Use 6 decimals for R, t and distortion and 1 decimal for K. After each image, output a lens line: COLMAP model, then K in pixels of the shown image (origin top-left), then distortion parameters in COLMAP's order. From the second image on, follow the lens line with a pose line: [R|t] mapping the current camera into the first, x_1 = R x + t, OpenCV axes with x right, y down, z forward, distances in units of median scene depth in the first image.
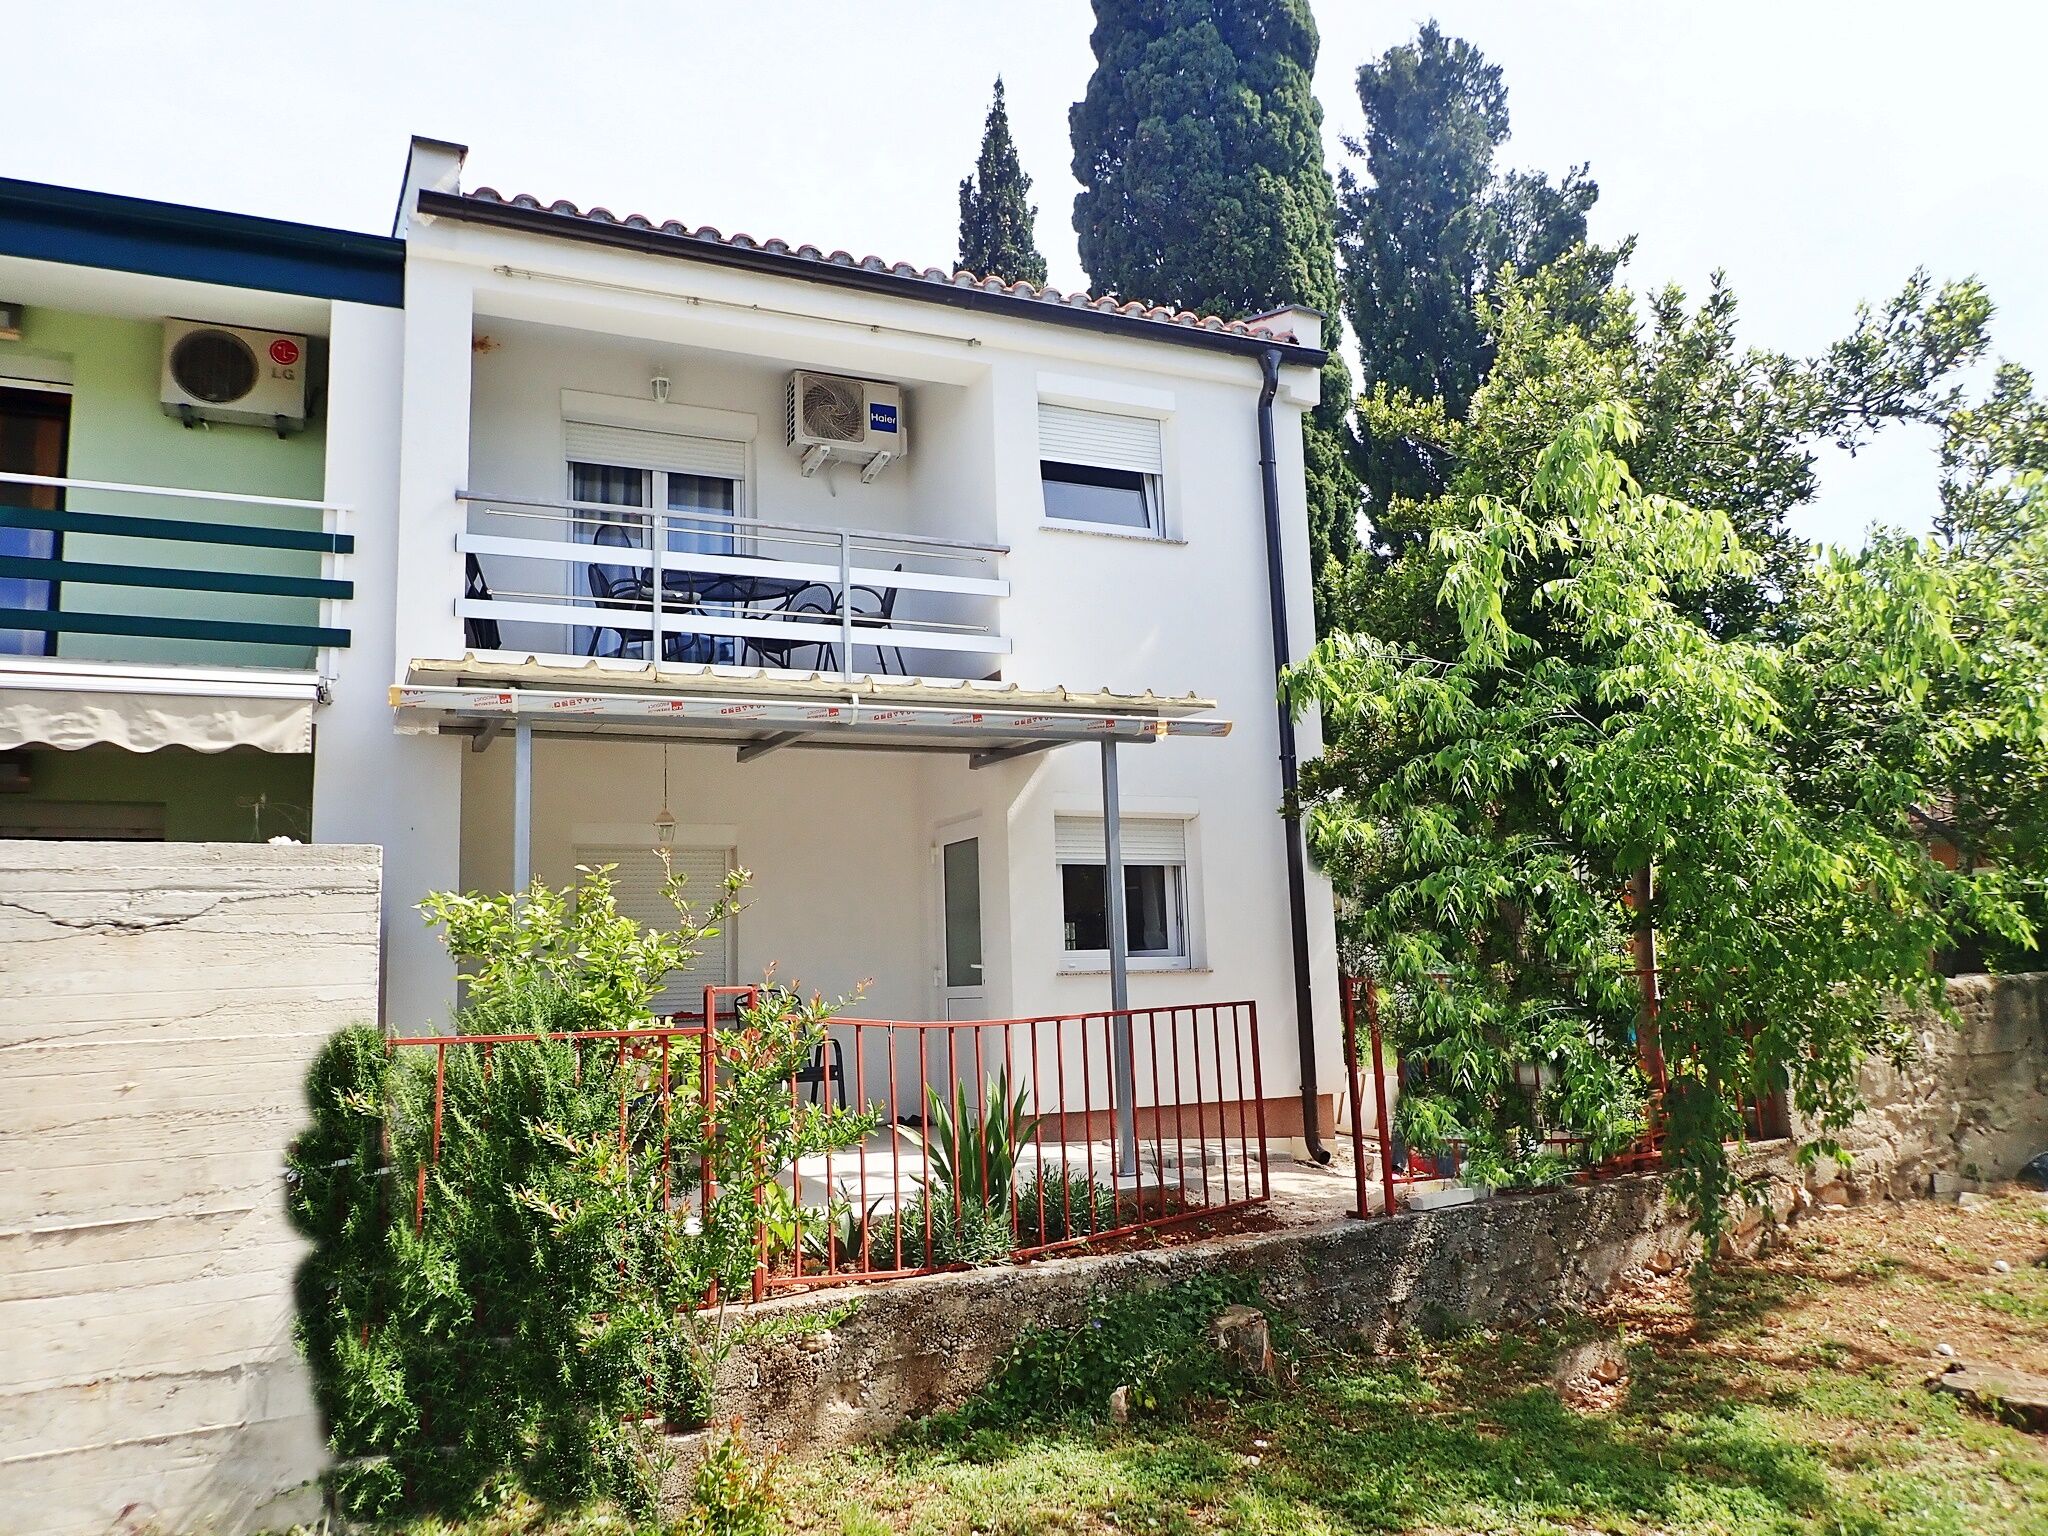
lens RADIAL K [[1477.7, 0, 1017.0], [0, 1477.7, 764.3], [0, 0, 1]] dist [-0.000263, -0.008435]
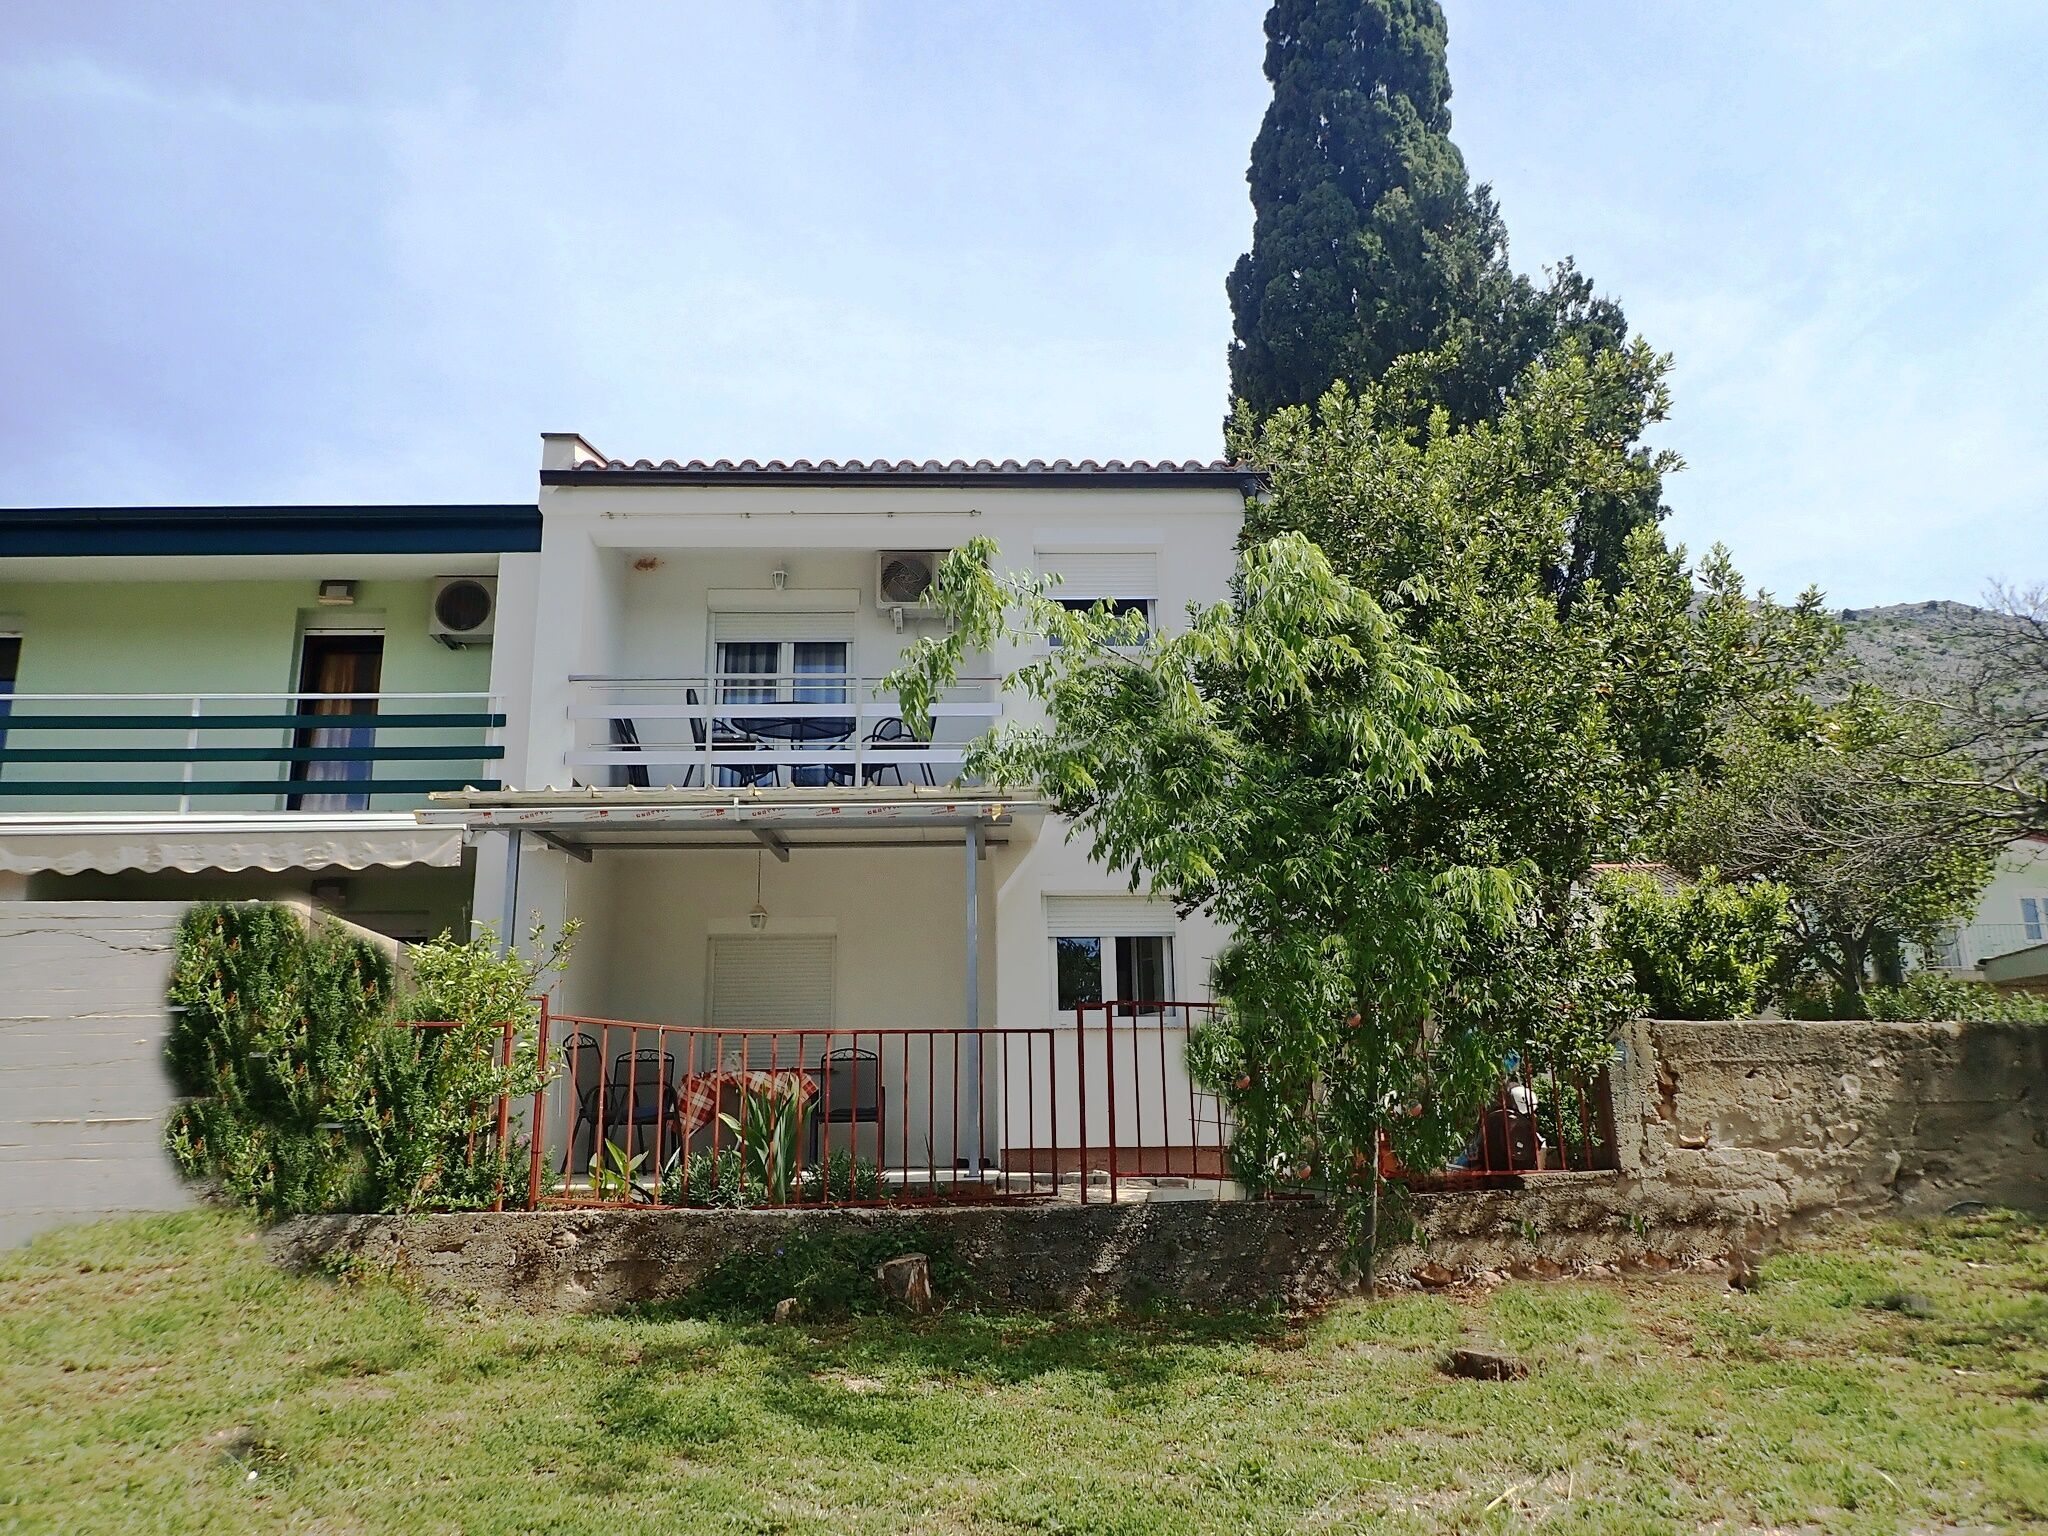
lens RADIAL K [[1477.7, 0, 1017.0], [0, 1477.7, 764.3], [0, 0, 1]] dist [-0.000263, -0.008435]
pose [[0.925617, -0.077591, -0.370423, 0.493364], [0.041440, 0.993652, -0.104585, 0.058142], [0.376186, 0.081456, 0.922957, -0.115362]]
